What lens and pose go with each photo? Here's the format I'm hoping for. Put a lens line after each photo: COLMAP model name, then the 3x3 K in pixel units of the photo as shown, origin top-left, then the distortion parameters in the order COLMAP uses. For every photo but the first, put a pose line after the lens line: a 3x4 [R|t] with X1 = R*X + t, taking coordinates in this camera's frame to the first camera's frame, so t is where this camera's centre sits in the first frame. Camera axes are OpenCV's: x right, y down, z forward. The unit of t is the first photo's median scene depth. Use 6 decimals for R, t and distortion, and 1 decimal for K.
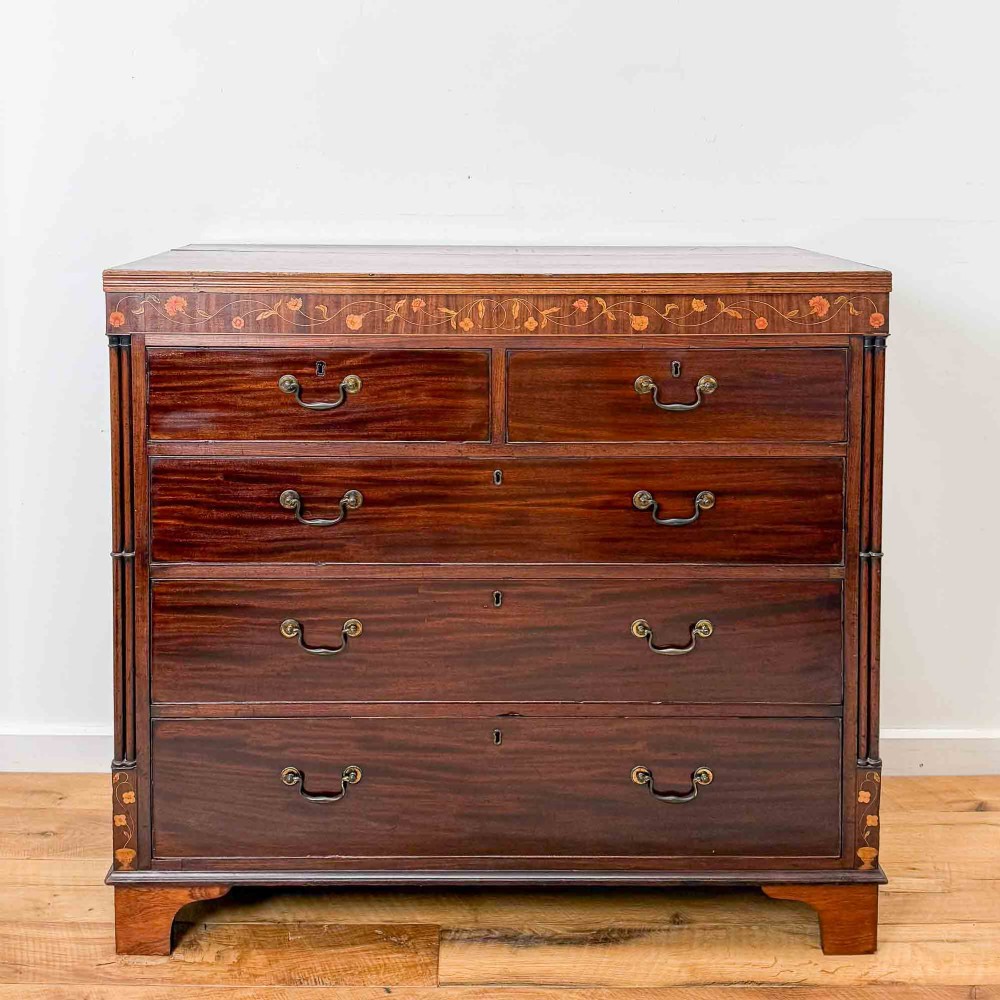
lens RADIAL K [[1118.9, 0, 502.0], [0, 1118.9, 343.9], [0, 0, 1]] dist [0.115855, -0.185047]
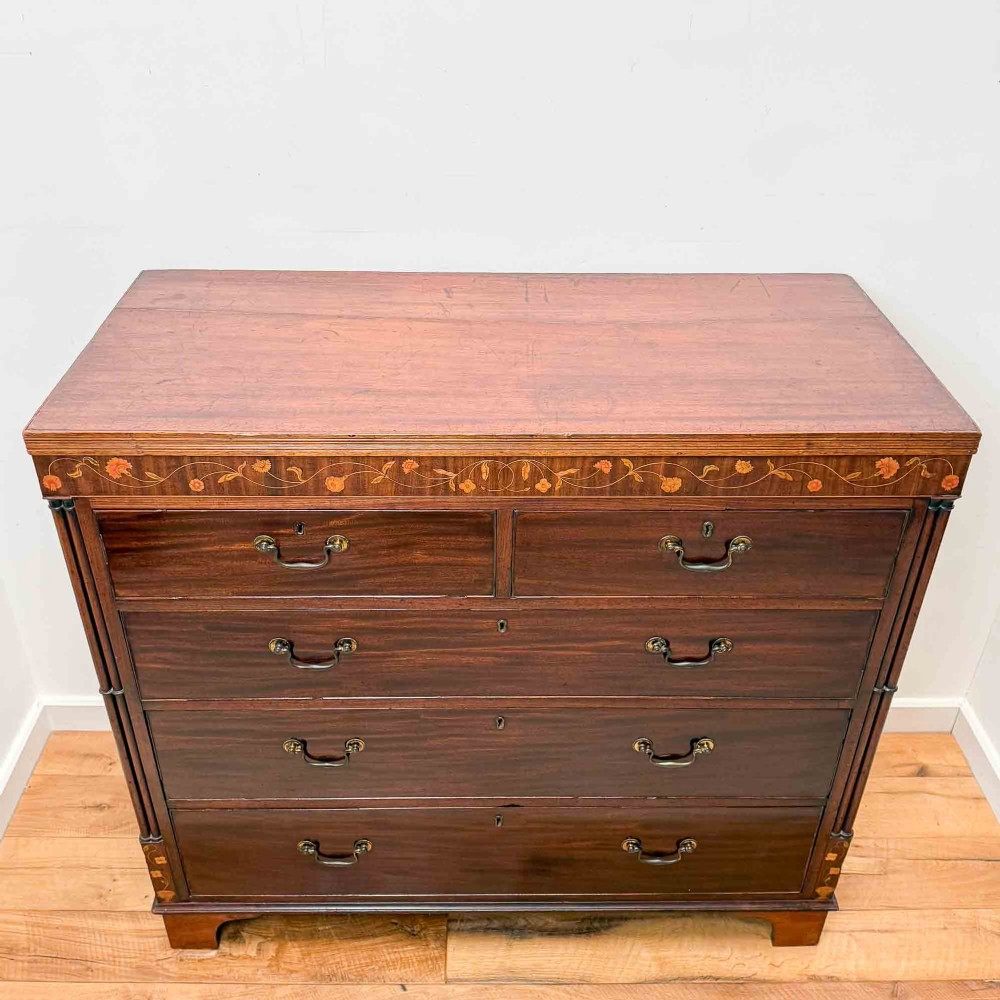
lens RADIAL K [[933.8, 0, 501.7], [0, 933.8, 532.3], [0, 0, 1]] dist [0.117621, -0.248925]
pose [[0.999926, 0.011118, 0.004846, -0.008675], [-0.012098, 0.886504, 0.462563, -0.310424], [0.000846, -0.462588, 0.886573, 0.348133]]
